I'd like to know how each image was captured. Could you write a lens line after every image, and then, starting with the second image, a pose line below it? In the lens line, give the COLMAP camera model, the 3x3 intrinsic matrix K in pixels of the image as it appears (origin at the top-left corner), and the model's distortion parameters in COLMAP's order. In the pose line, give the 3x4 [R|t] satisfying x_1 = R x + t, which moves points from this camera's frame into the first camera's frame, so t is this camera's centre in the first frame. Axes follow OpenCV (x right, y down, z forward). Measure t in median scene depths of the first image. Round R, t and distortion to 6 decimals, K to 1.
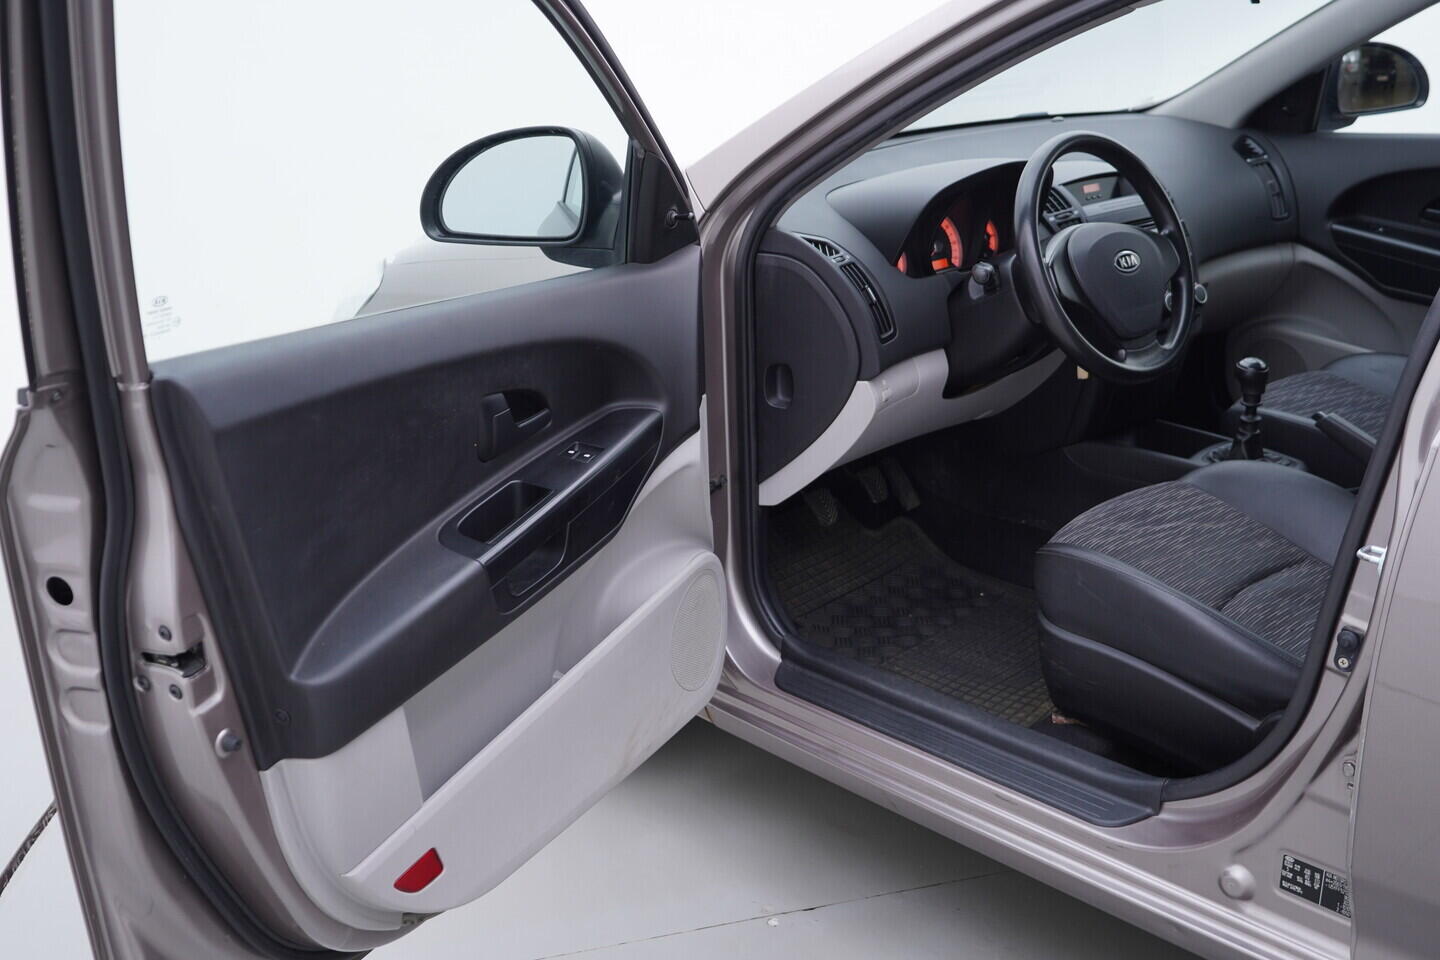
lens RADIAL K [[1479.1, 0, 720.0], [0, 1479.1, 480.0], [0, 0, 1]] dist [-0.002767, -0.009918]
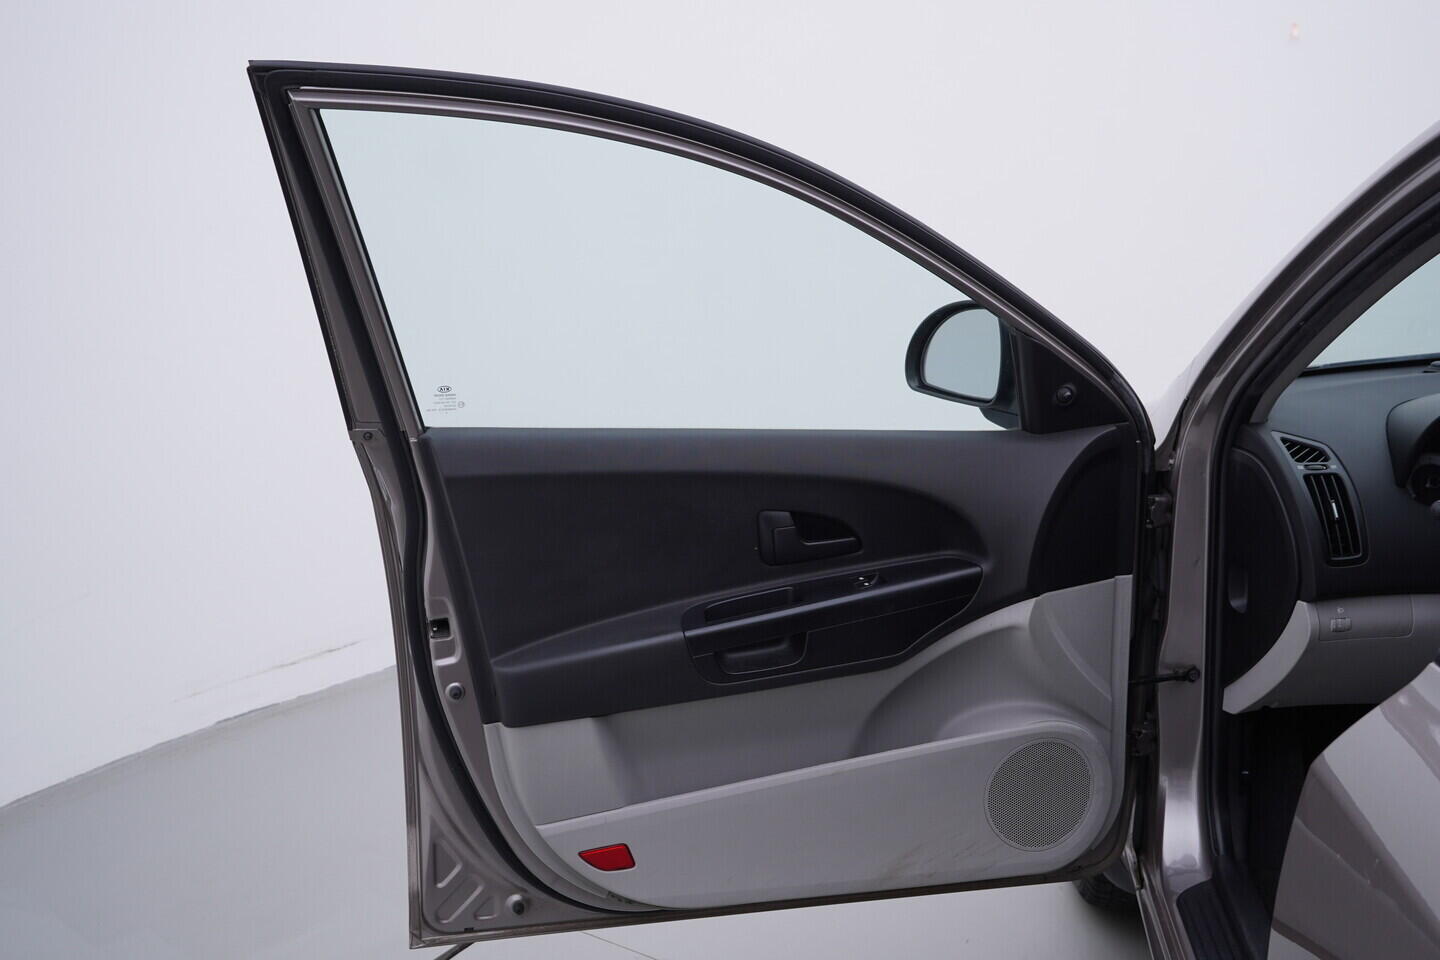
lens RADIAL K [[1479.1, 0, 720.0], [0, 1479.1, 480.0], [0, 0, 1]] dist [-0.002767, -0.009918]
pose [[0.616639, 0.165110, -0.769737, 0.636482], [-0.238143, 0.971072, 0.017520, -0.078986], [0.750363, 0.172504, 0.638121, 0.157165]]
